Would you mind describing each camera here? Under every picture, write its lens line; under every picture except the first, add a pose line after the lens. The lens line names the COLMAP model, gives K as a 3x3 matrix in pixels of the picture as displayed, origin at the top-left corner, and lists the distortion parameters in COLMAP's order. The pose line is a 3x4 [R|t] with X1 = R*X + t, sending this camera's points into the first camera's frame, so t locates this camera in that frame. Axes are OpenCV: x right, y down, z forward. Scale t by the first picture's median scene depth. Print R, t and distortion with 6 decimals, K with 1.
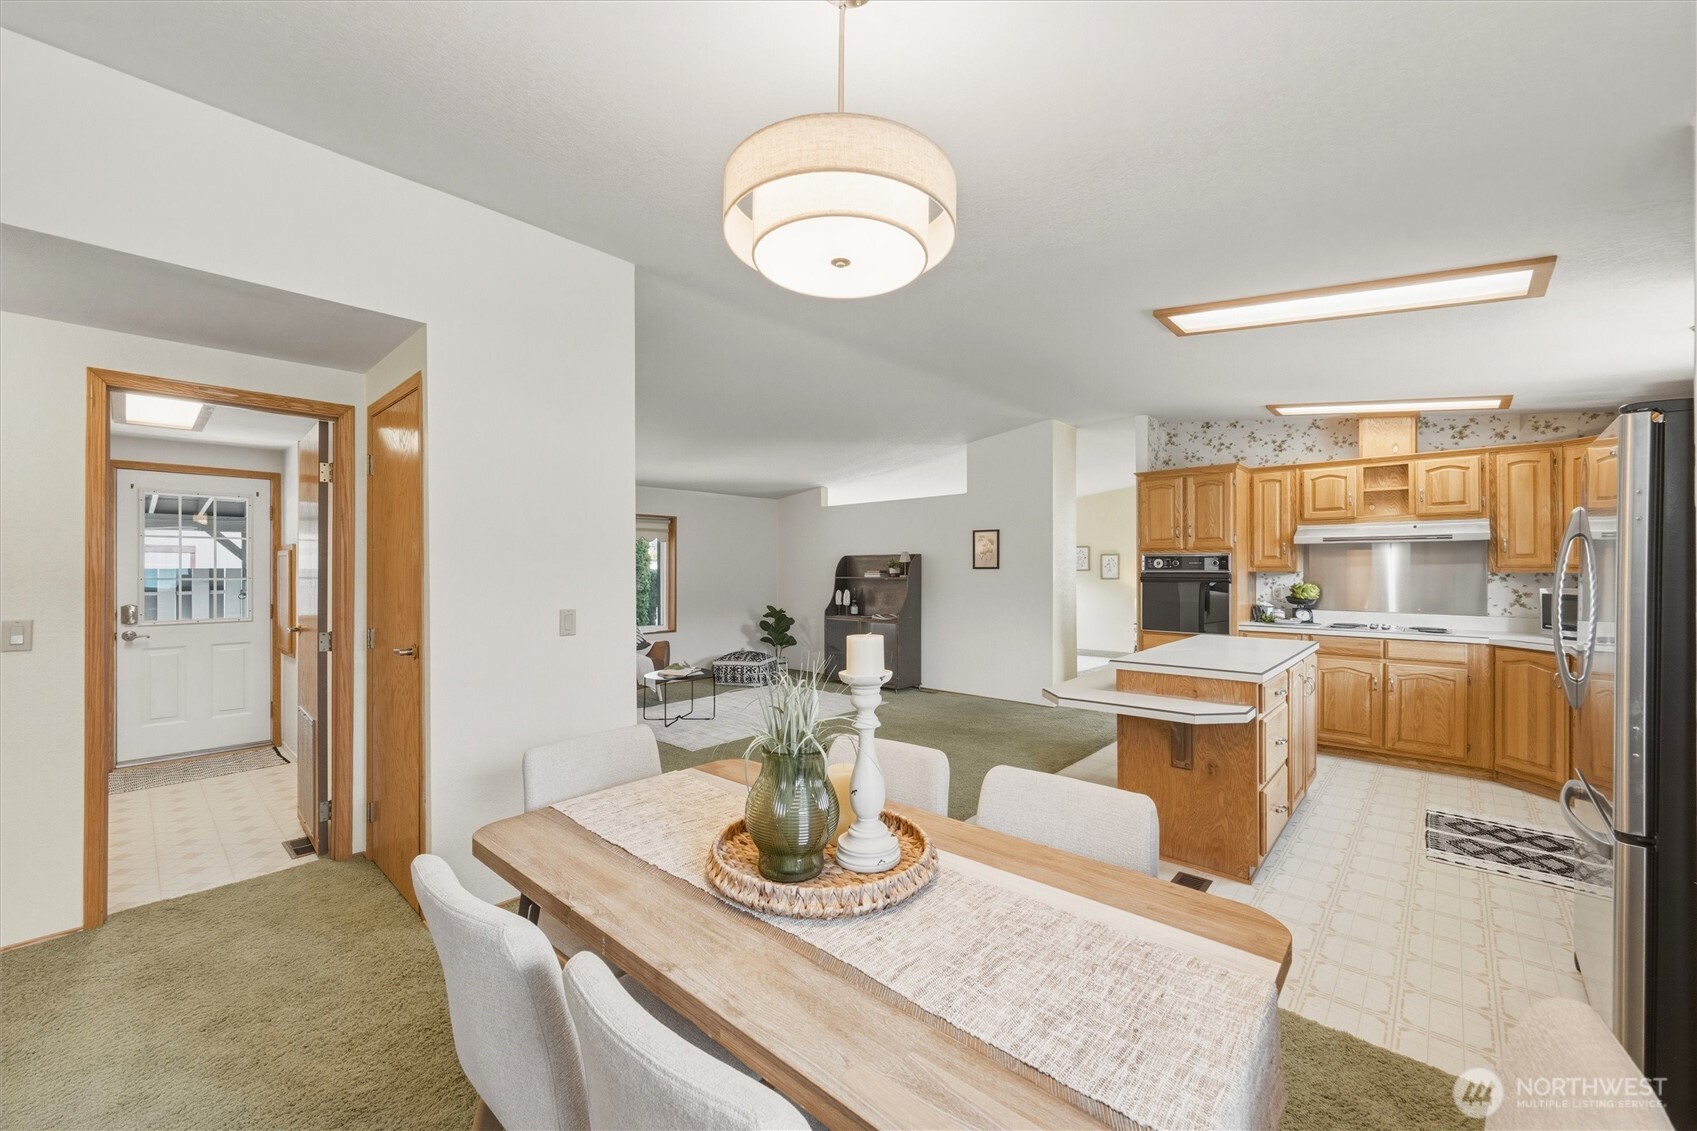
lens RADIAL K [[664.9, 0, 843.5], [0, 664.9, 567.0], [0, 0, 1]] dist [-0.001534, -0.000451]
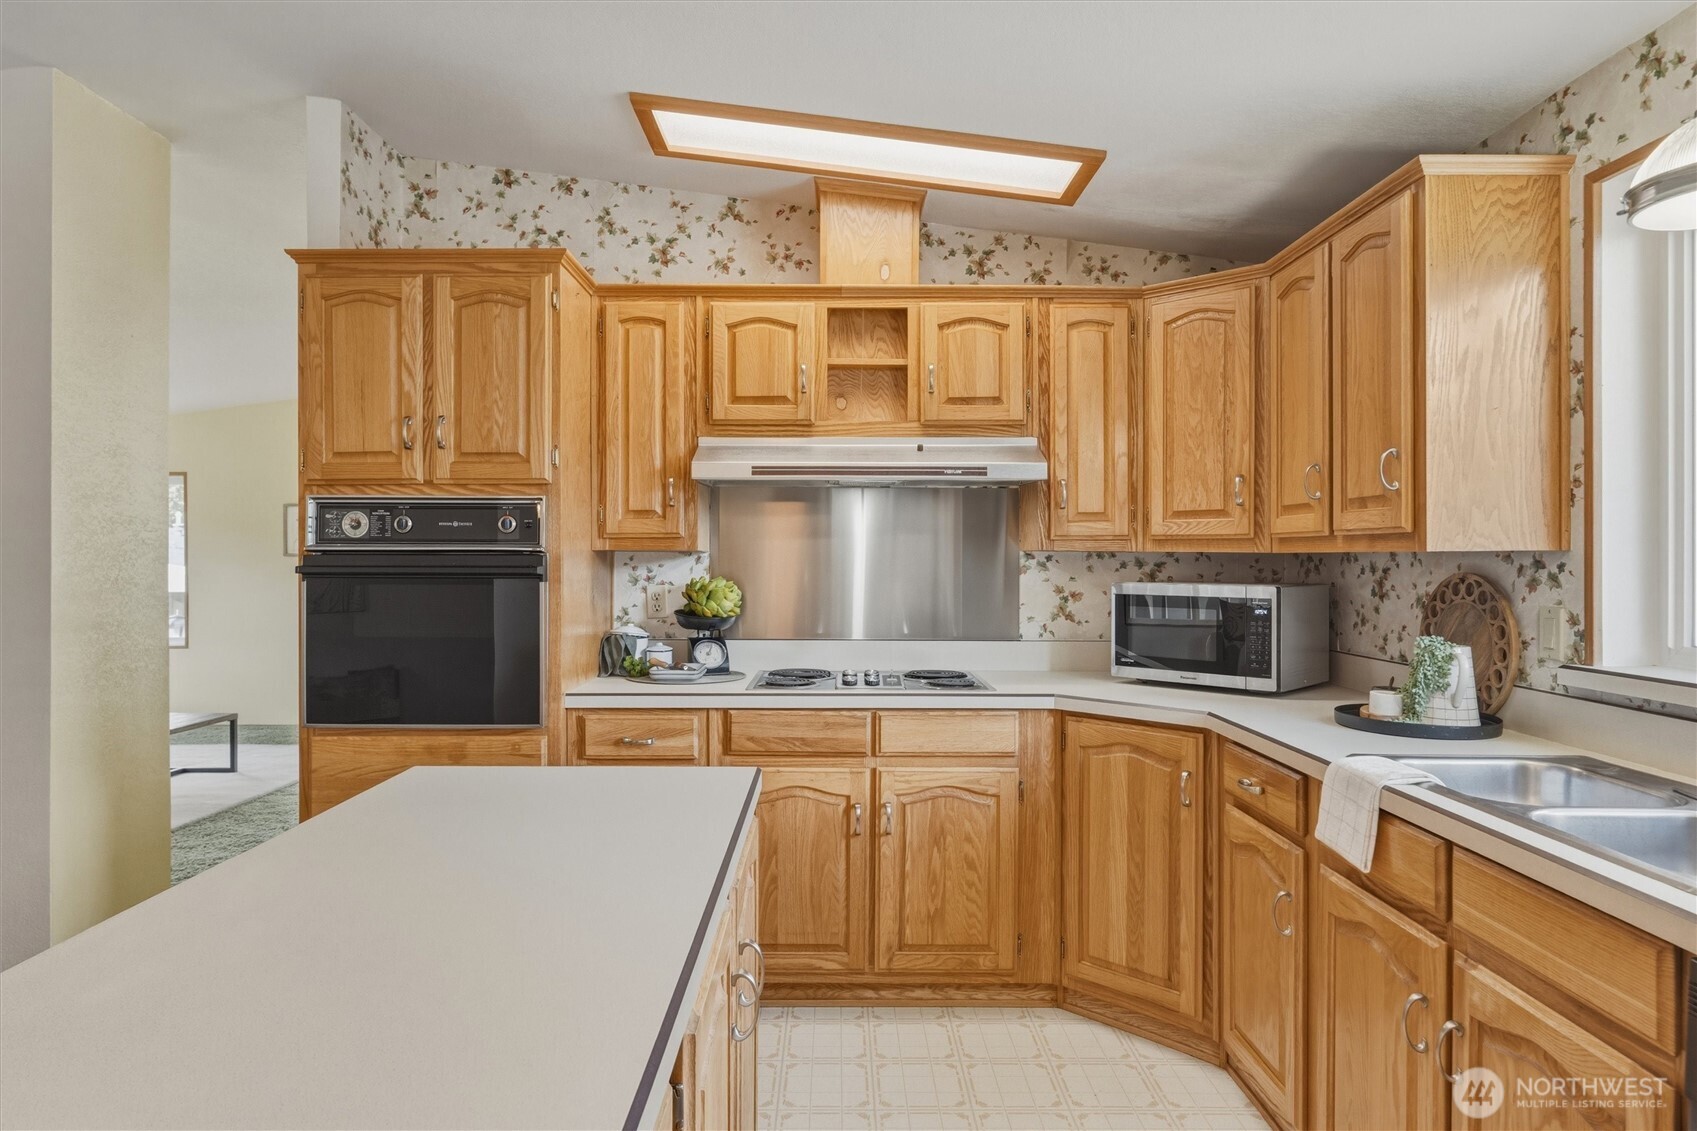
lens RADIAL K [[1010.9, 0, 840.3], [0, 1010.9, 557.6], [0, 0, 1]] dist [-0.000773, -0.000519]
pose [[0.733396, 0.002767, 0.679796, 0.349676], [-0.003140, 0.999995, -0.000683, 0.012658], [-0.679794, -0.001634, 0.733401, 0.522057]]
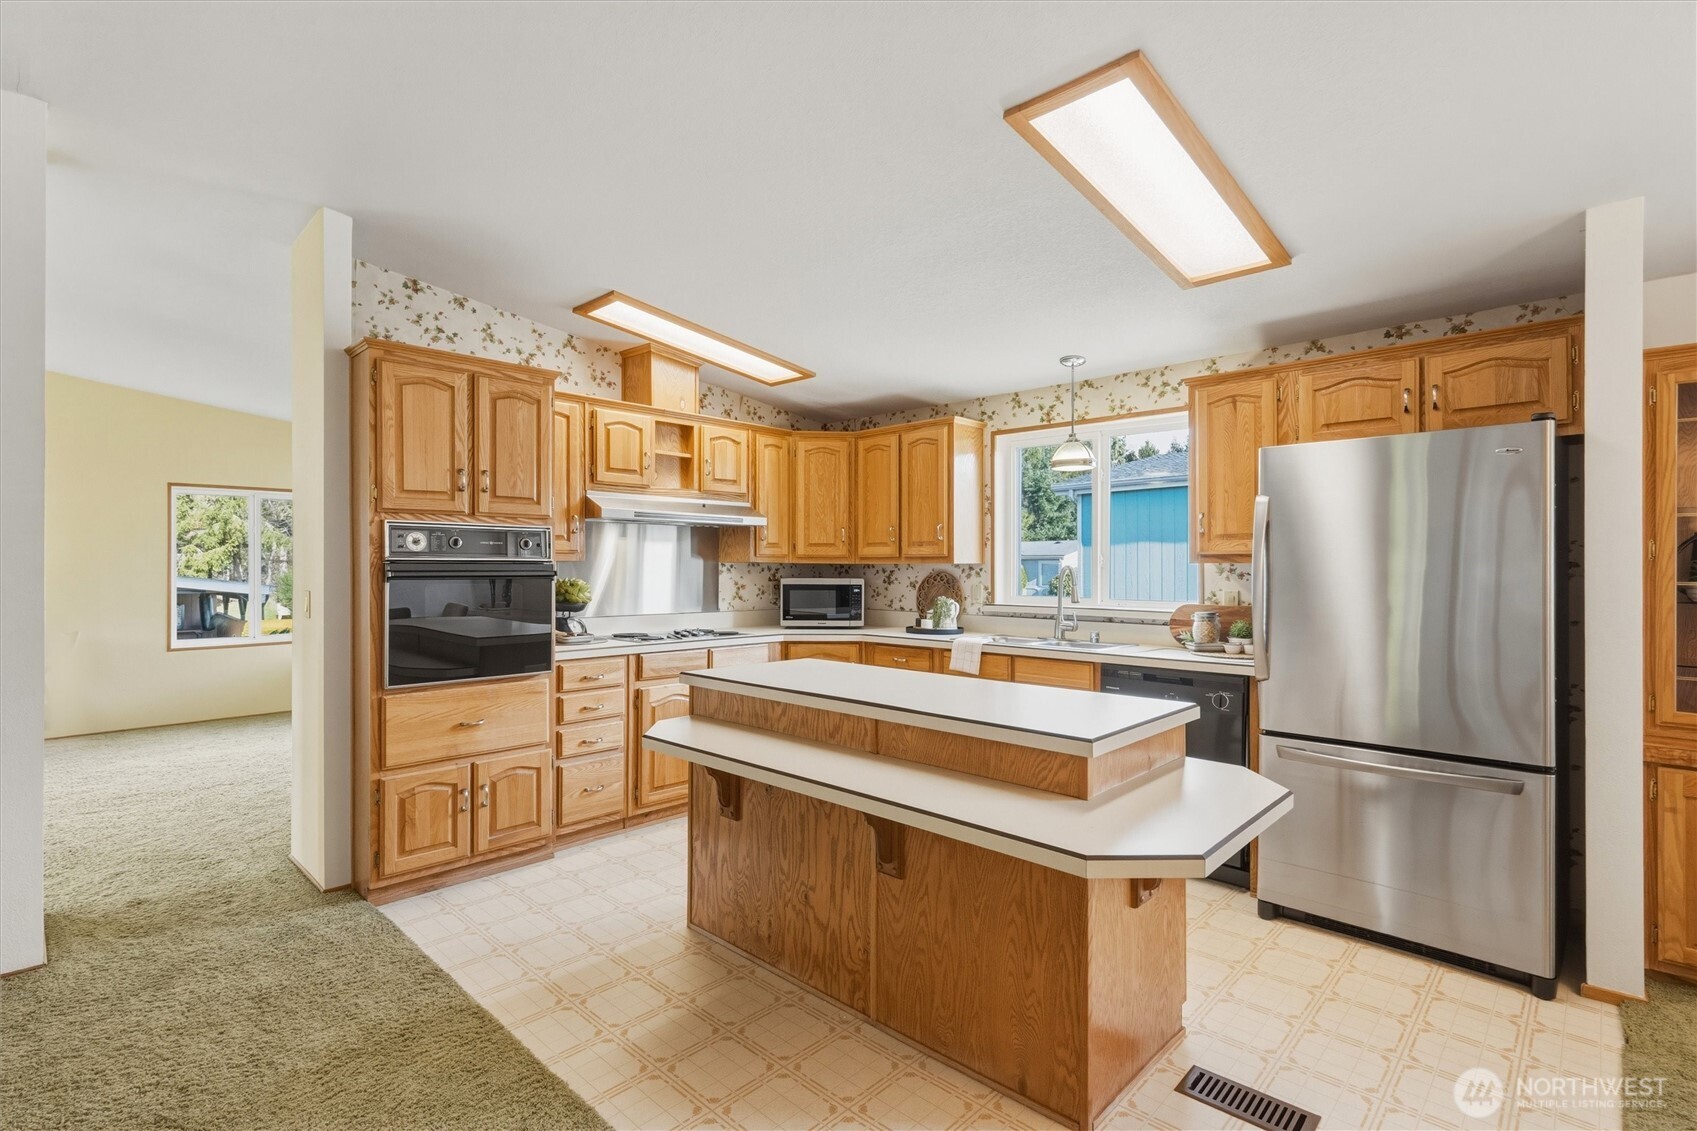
lens RADIAL K [[798.2, 0, 848.5], [0, 798.2, 565.5], [0, 0, 1]] dist [0.002638, 0.000010]
pose [[0.023256, 0.005035, 0.999717, -0.100974], [-0.002198, 0.999985, -0.004985, 0.015974], [-0.999727, -0.002081, 0.023267, 0.775554]]
